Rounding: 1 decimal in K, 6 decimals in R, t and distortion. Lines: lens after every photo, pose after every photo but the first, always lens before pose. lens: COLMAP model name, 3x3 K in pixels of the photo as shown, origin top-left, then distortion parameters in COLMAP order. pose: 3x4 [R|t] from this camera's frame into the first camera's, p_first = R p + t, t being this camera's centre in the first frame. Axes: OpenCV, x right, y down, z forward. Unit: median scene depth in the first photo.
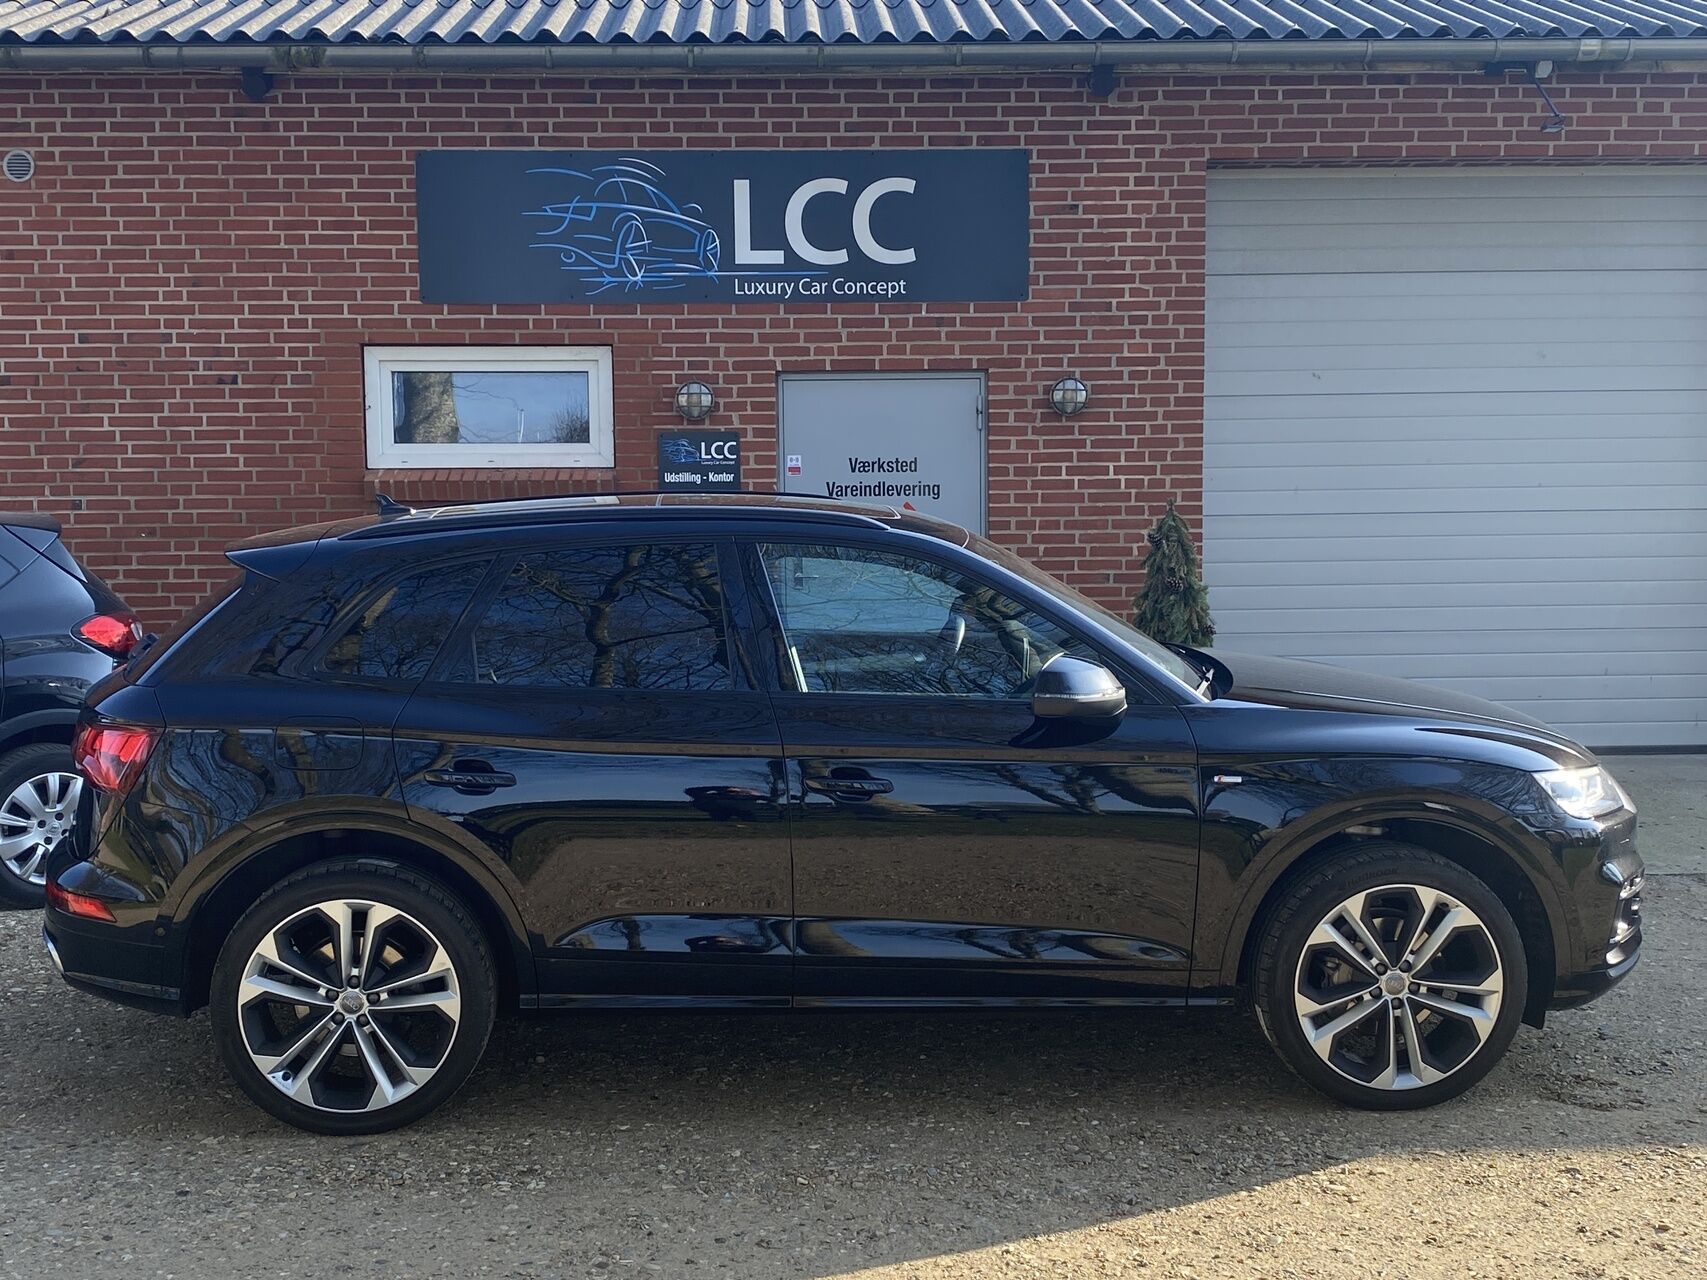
lens RADIAL K [[2040.0, 0, 858.9], [0, 2040.0, 626.7], [0, 0, 1]] dist [-0.019294, 0.000000]
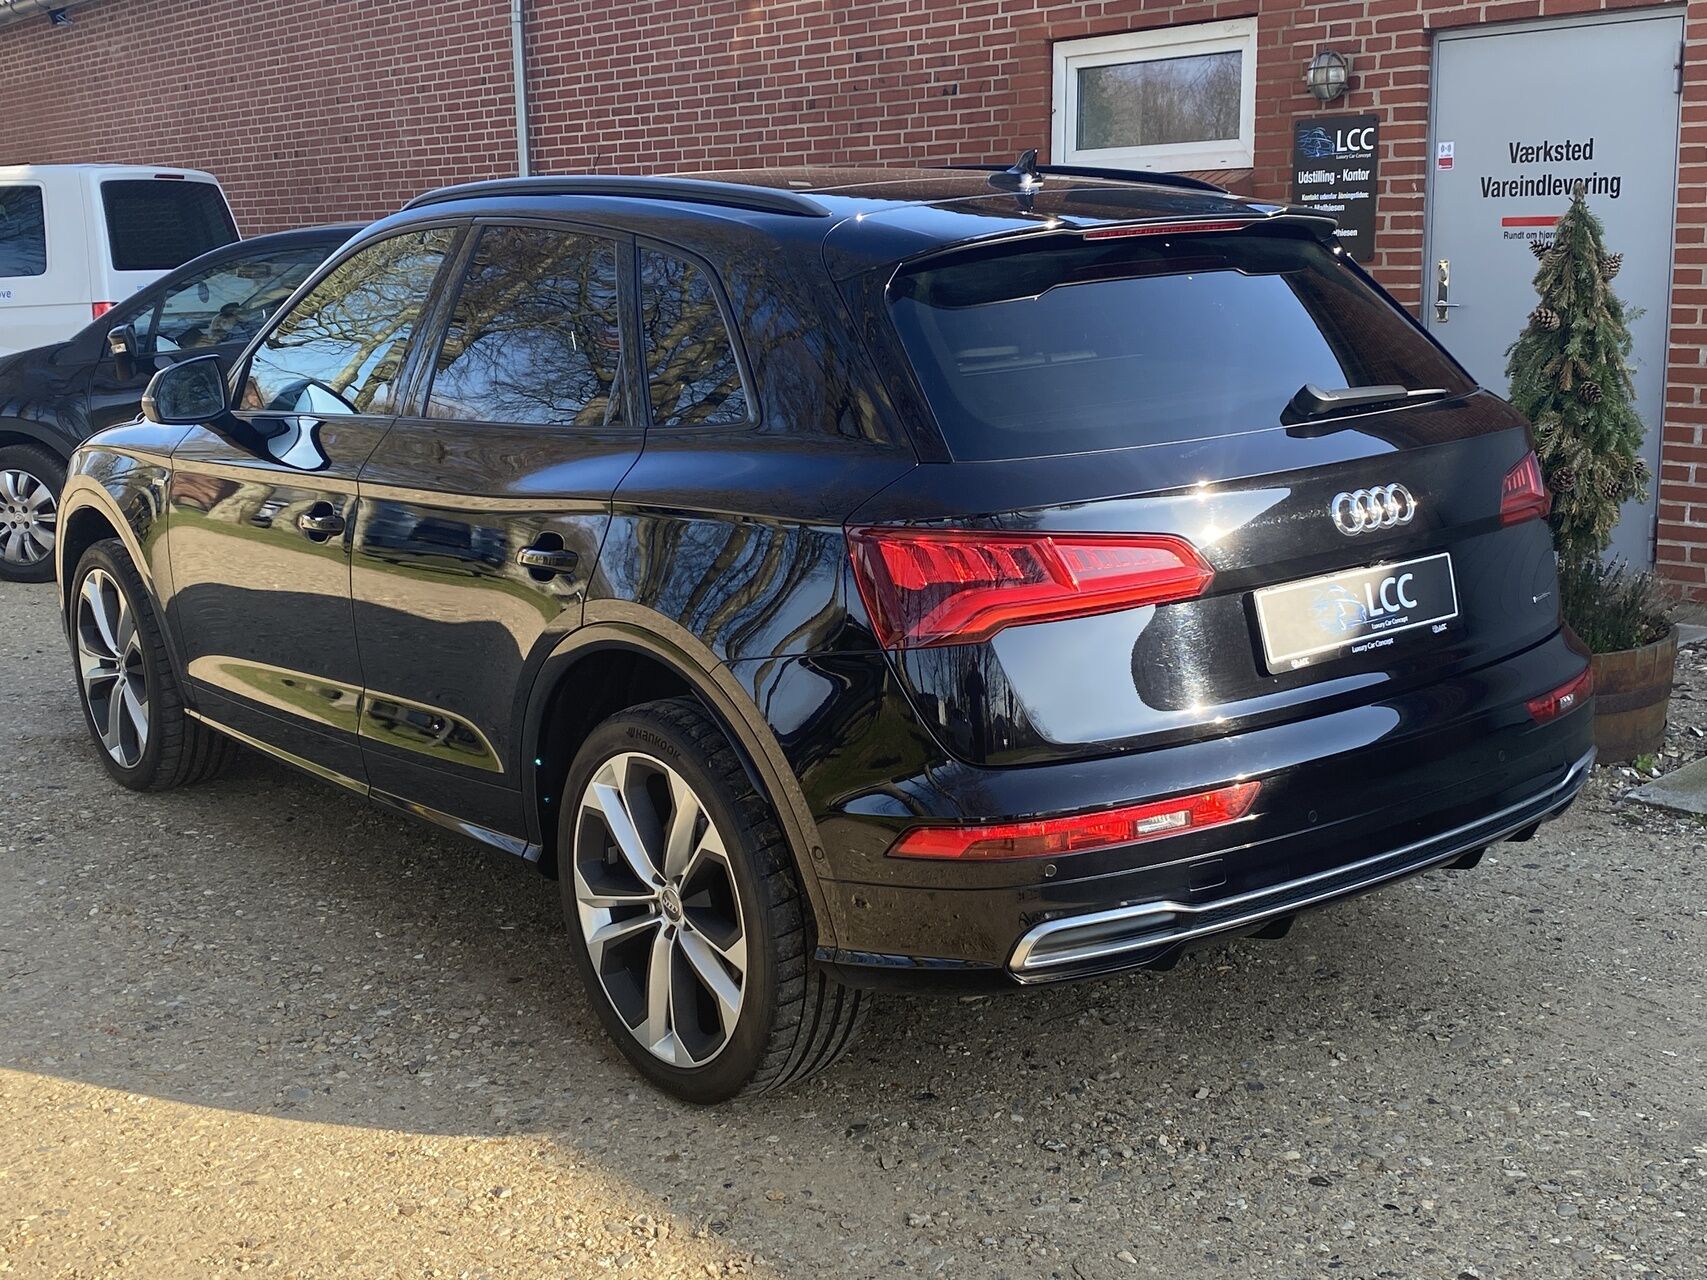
lens RADIAL K [[2040.0, 0, 855.1], [0, 2040.0, 686.5], [0, 0, 1]] dist [-0.019294, 0.000000]
pose [[0.616110, 0.158744, -0.771498, 0.449371], [-0.045687, 0.985034, 0.166196, -0.000903], [0.786334, -0.067148, 0.614142, 0.355408]]
